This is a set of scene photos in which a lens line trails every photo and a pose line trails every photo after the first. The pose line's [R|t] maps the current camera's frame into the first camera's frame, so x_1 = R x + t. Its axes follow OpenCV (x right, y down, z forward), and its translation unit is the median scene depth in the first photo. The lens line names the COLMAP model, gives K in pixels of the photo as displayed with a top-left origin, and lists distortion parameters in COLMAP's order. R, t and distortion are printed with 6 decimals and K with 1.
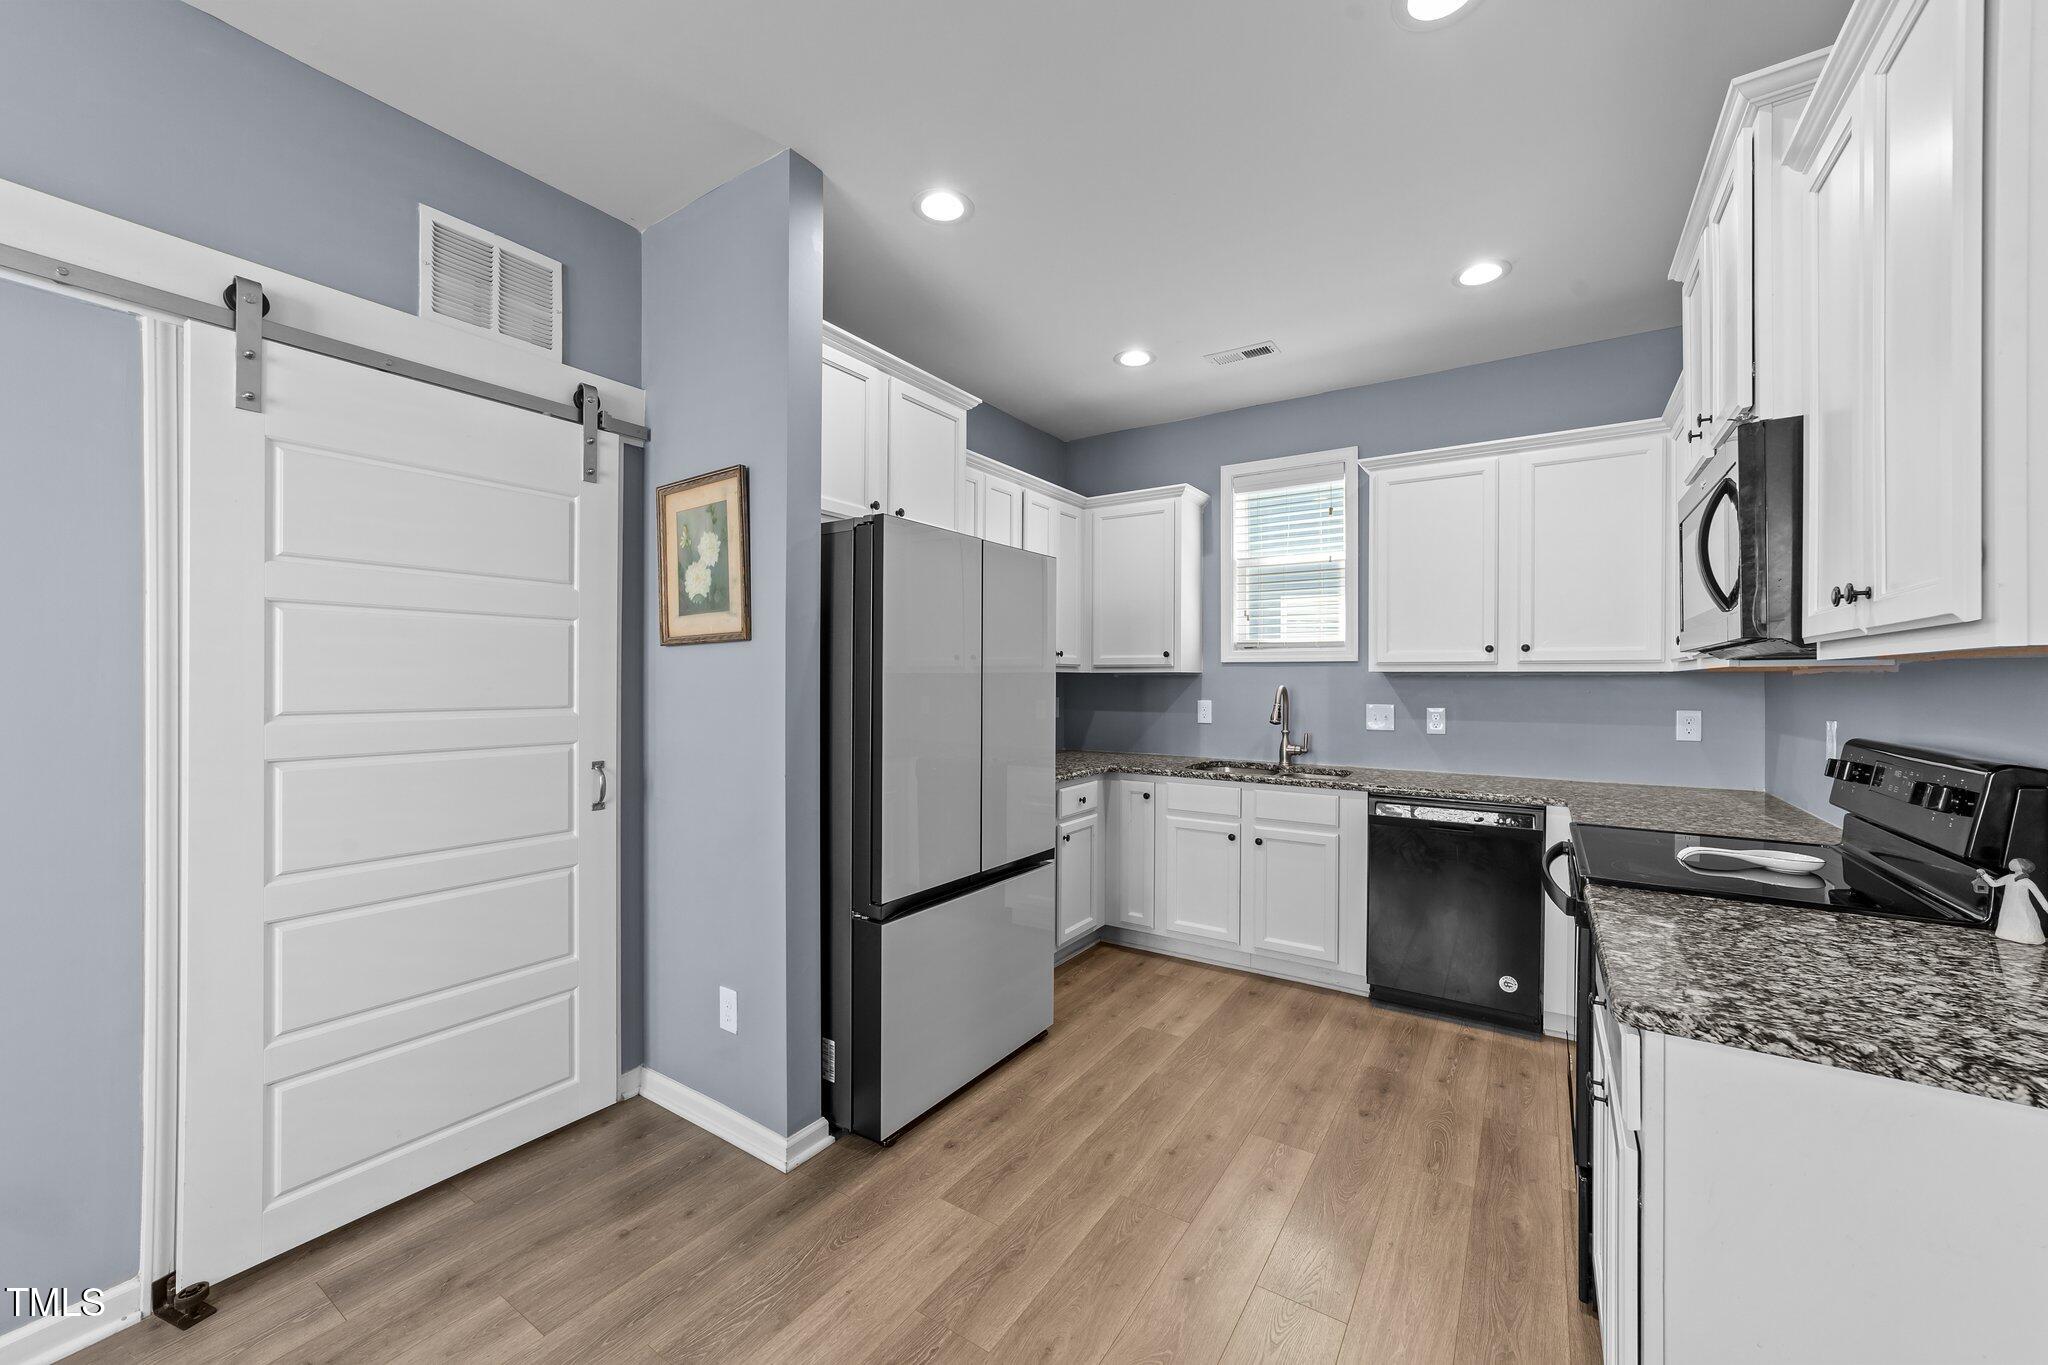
lens RADIAL K [[784.9, 0, 1018.0], [0, 784.9, 675.5], [0, 0, 1]] dist [-0.011547, 0.004936]
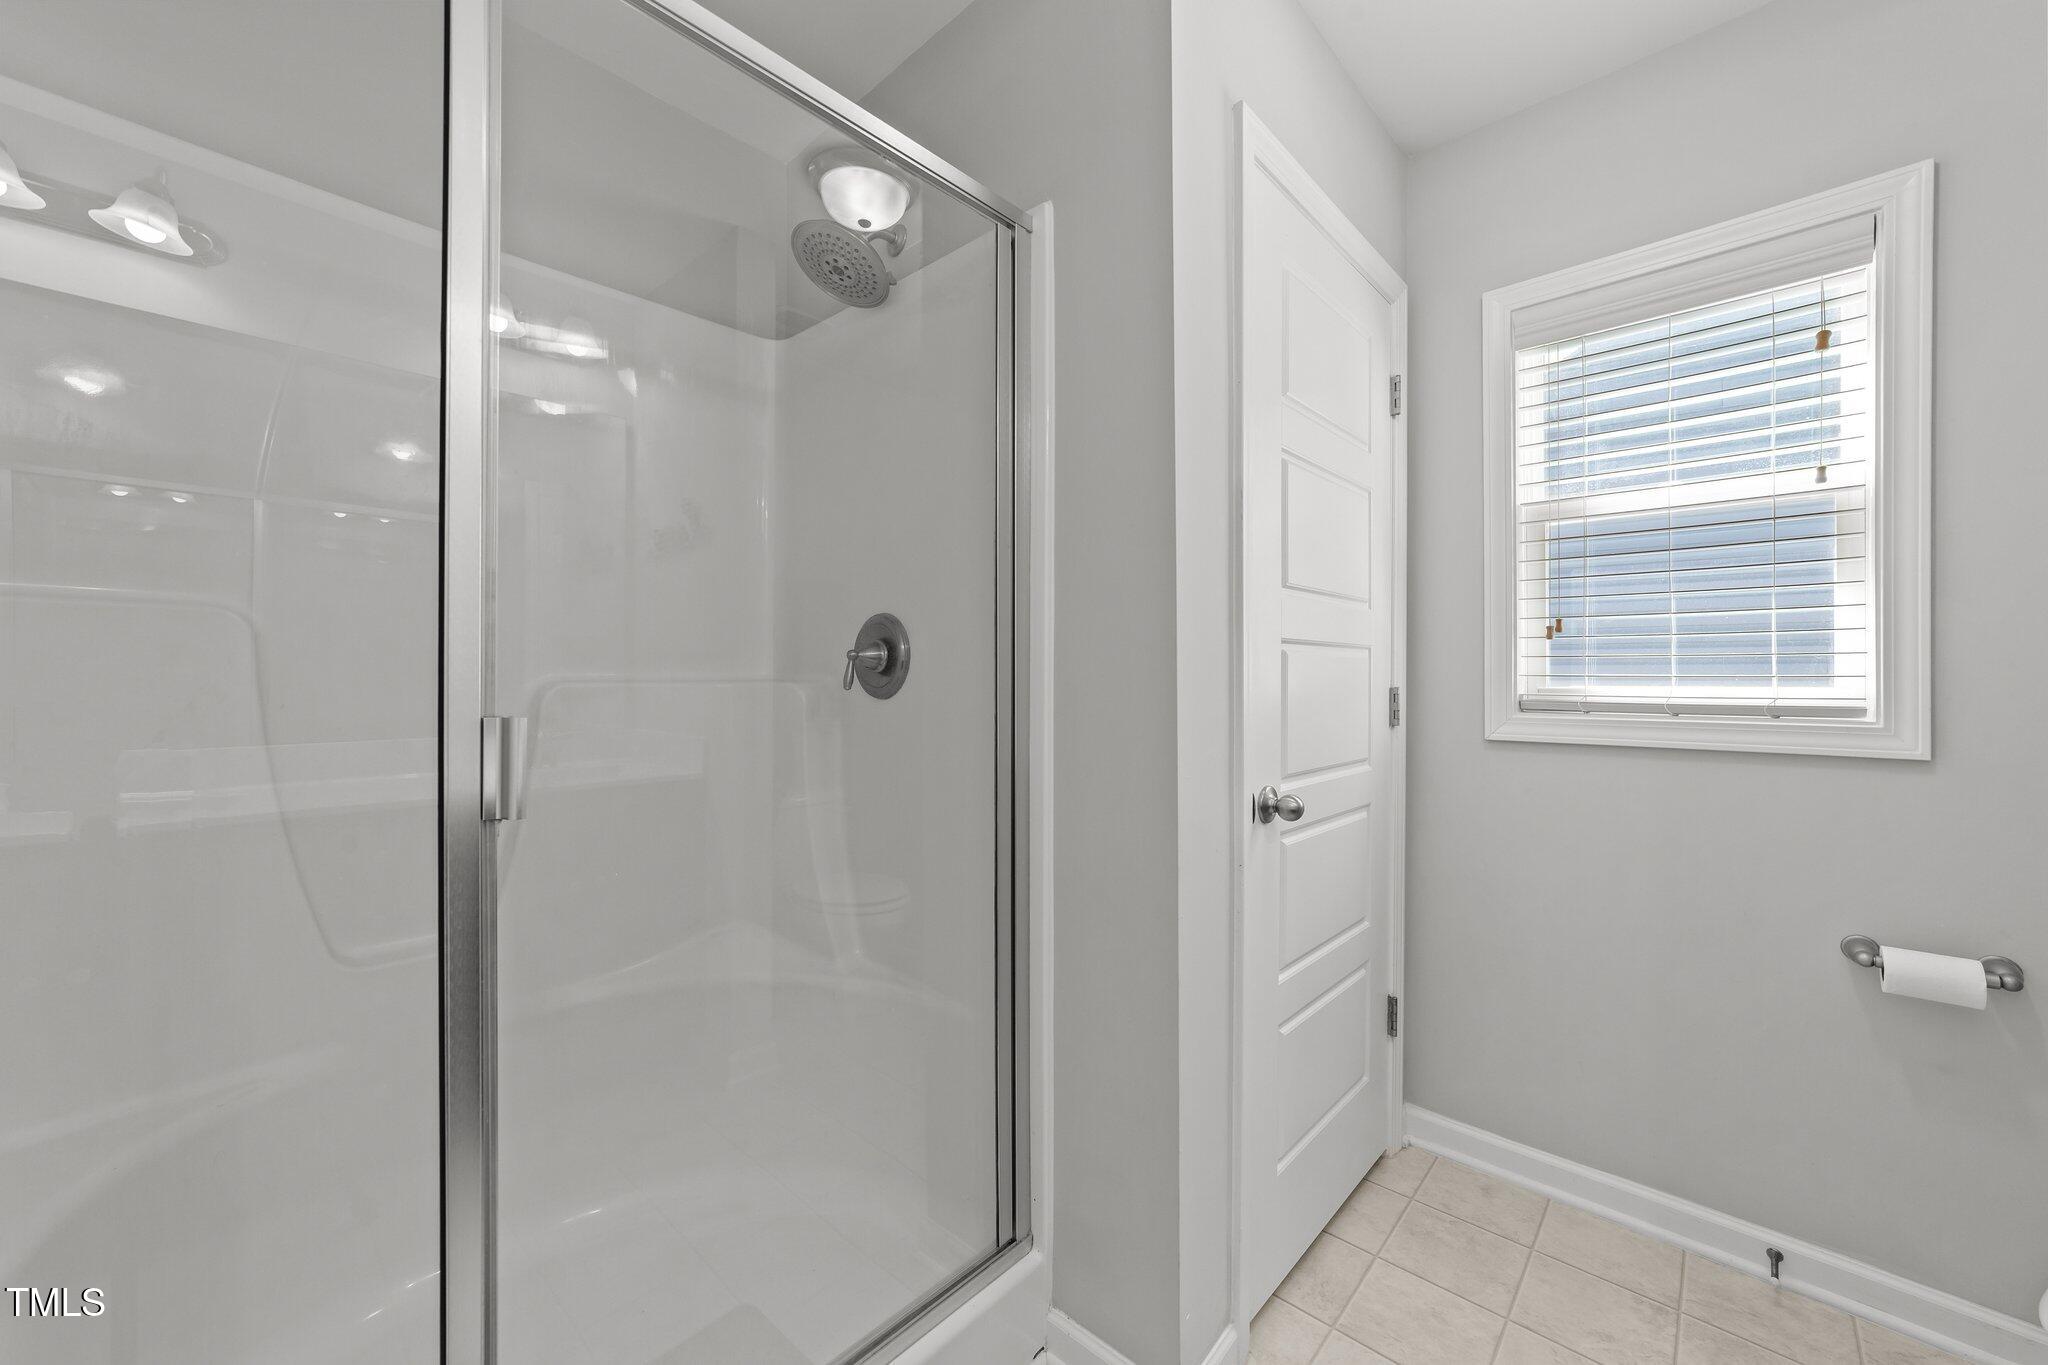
lens RADIAL K [[784.9, 0, 1026.0], [0, 784.9, 675.4], [0, 0, 1]] dist [-0.011547, 0.004936]
pose [[0.986757, -0.001417, -0.162198, 0.078013], [0.002030, 0.999991, 0.003614, -0.055255], [0.162191, -0.003896, 0.986752, 0.530382]]
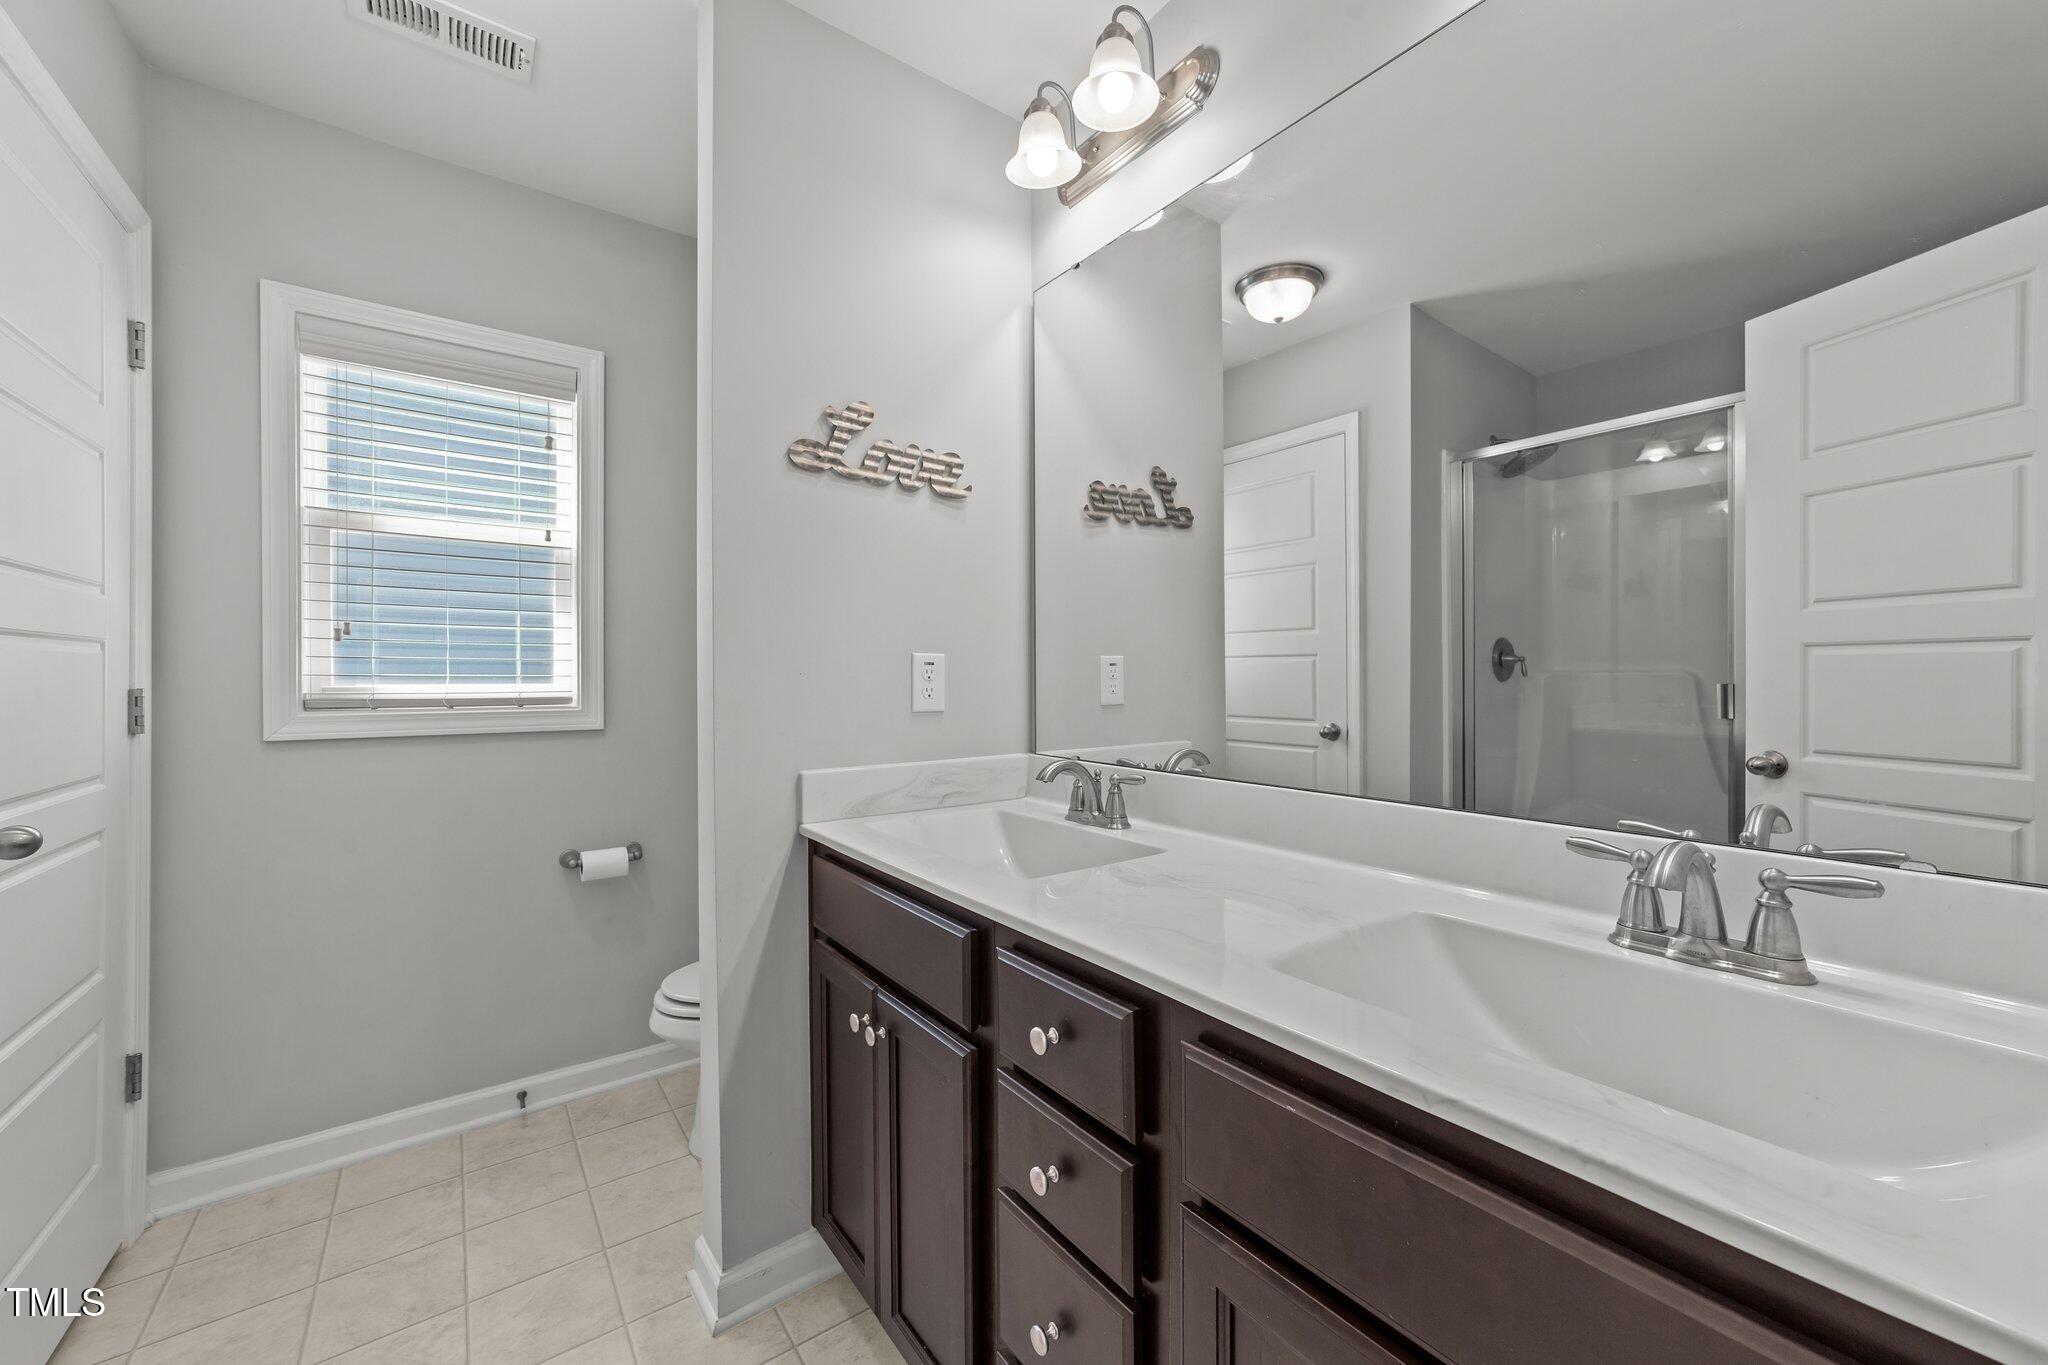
lens RADIAL K [[784.9, 0, 1025.1], [0, 784.9, 680.1], [0, 0, 1]] dist [-0.011547, 0.004936]
pose [[0.345648, -0.003830, 0.938356, 0.006646], [-0.003988, 0.999977, 0.005551, -0.054417], [-0.938356, -0.005661, 0.345625, 0.470042]]
